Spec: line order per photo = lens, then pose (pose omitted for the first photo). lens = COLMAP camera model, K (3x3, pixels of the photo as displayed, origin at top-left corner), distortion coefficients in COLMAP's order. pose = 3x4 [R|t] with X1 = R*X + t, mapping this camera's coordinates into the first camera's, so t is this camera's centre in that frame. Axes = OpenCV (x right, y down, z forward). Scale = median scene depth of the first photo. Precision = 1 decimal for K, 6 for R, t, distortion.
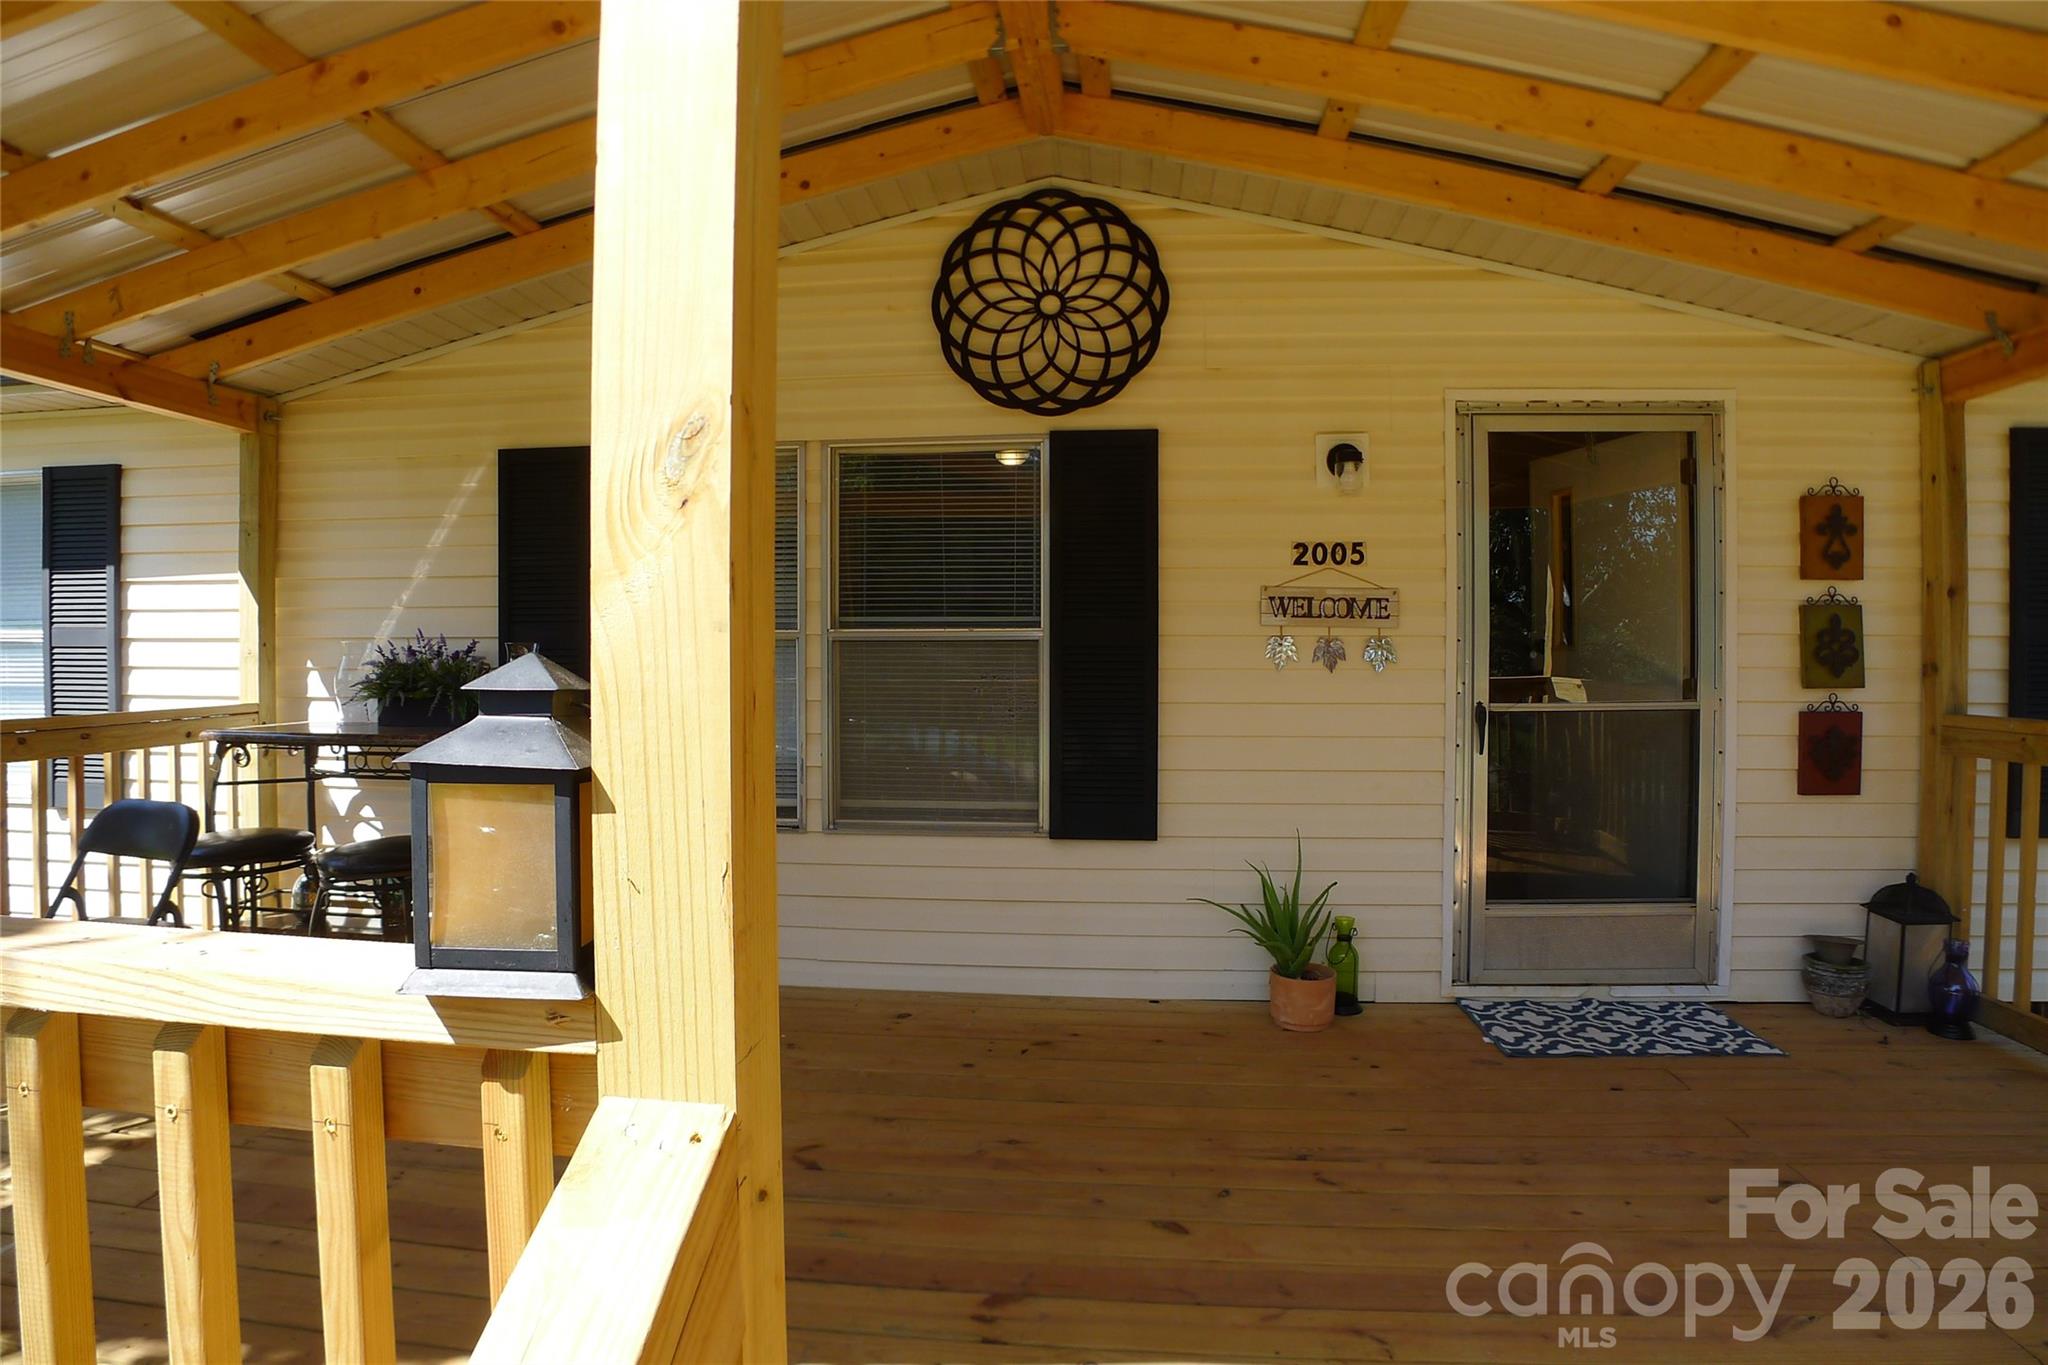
lens RADIAL K [[1071.9, 0, 1031.4], [0, 1071.9, 673.5], [0, 0, 1]] dist [-0.107439, 0.030944]
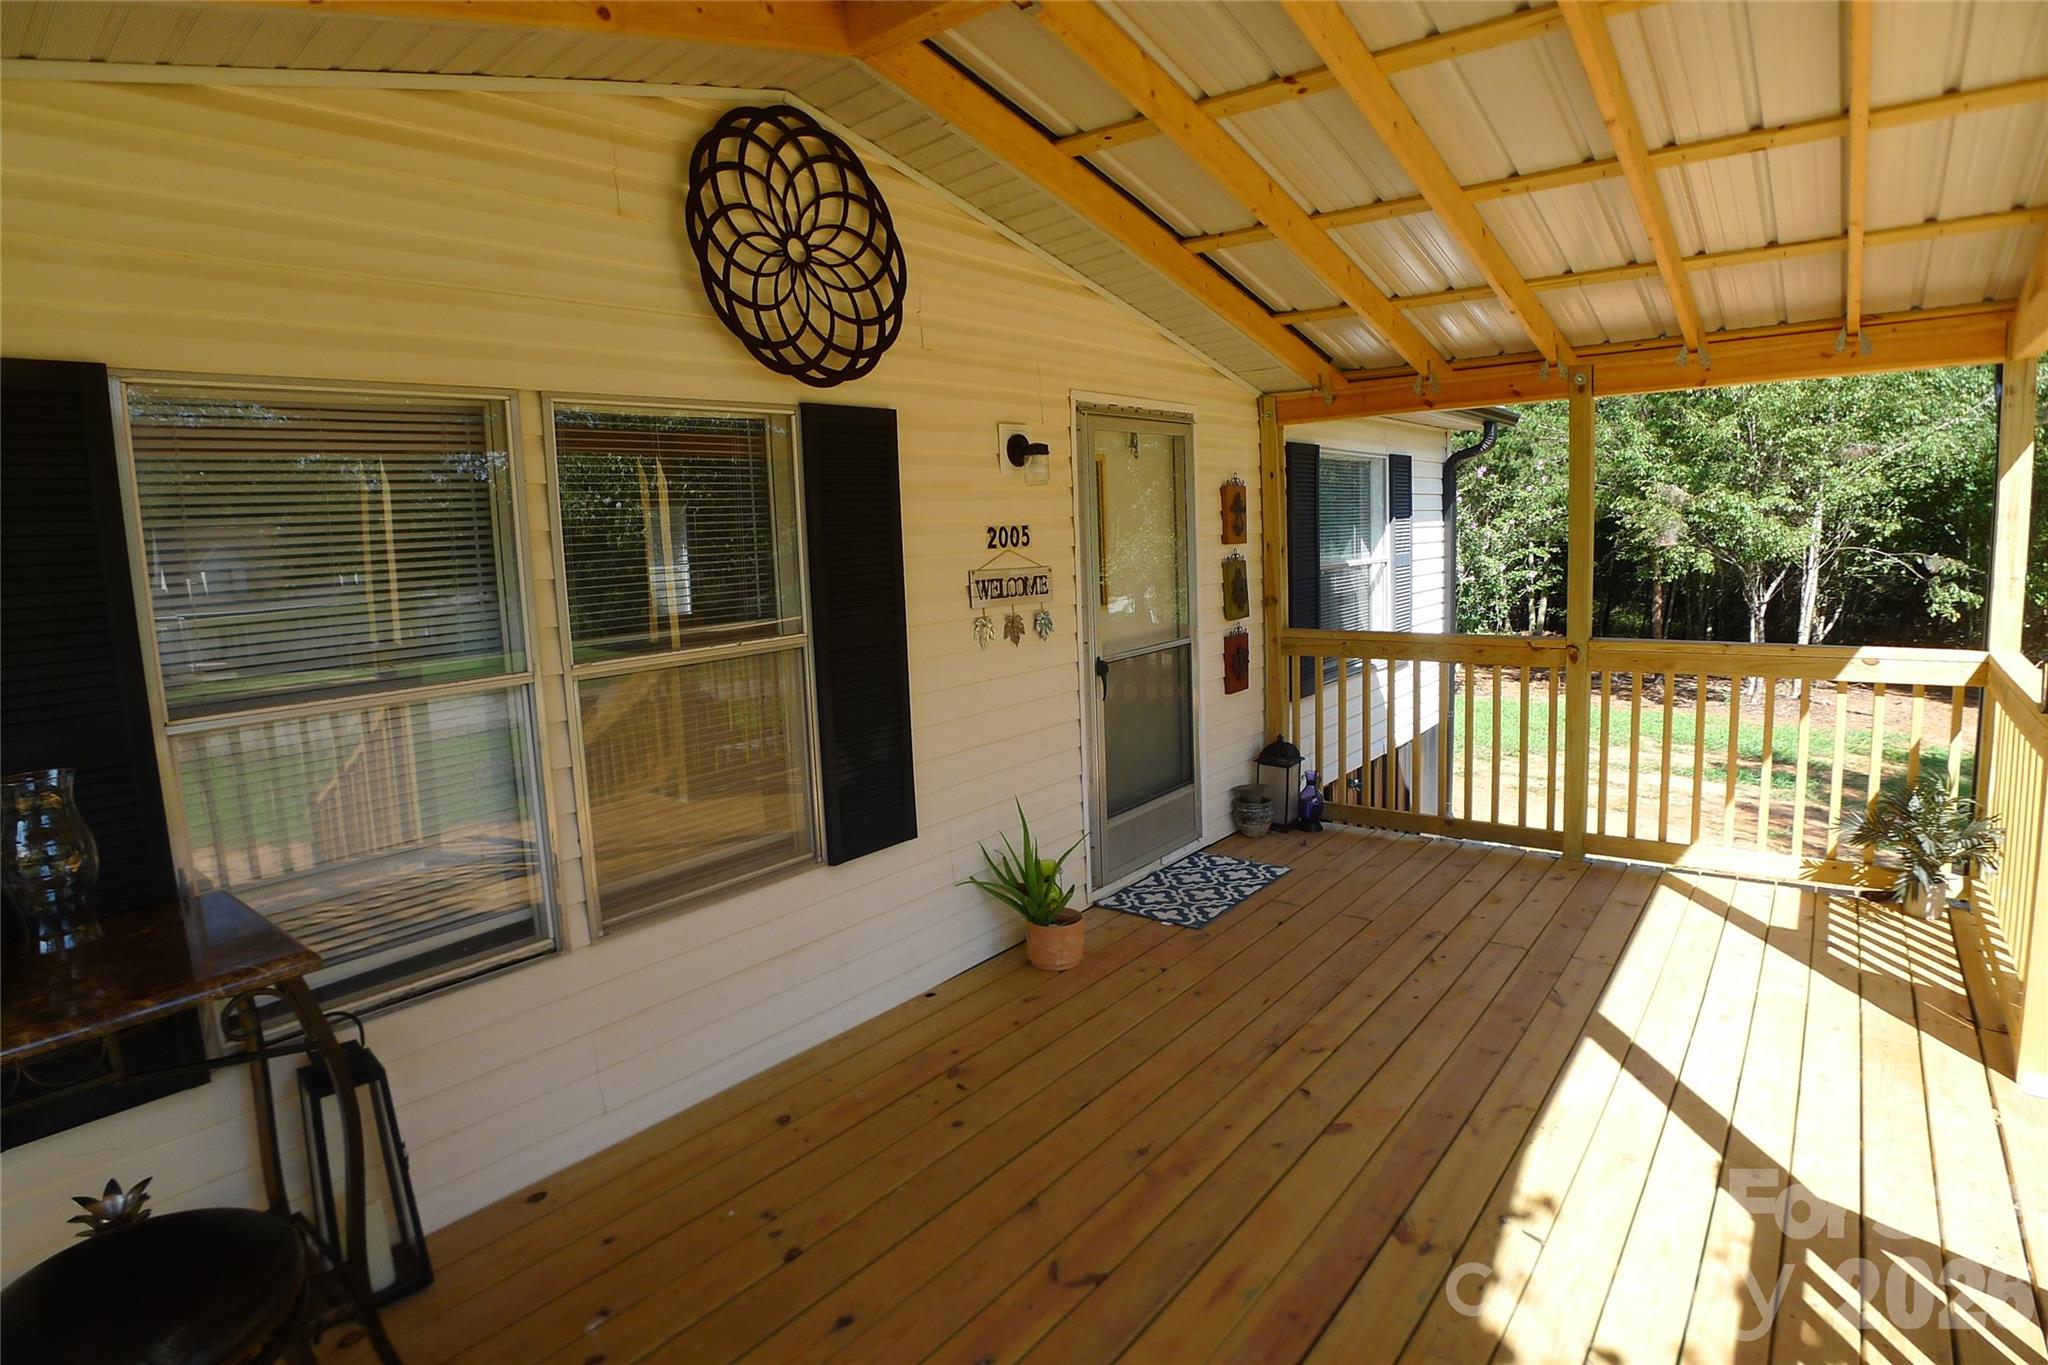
lens RADIAL K [[1071.9, 0, 1019.7], [0, 1071.9, 671.7], [0, 0, 1]] dist [-0.107439, 0.030944]
pose [[0.555646, -0.132470, 0.820798, -0.619031], [0.055447, 0.990932, 0.122393, -0.109567], [-0.829568, -0.022497, 0.557953, 0.382421]]
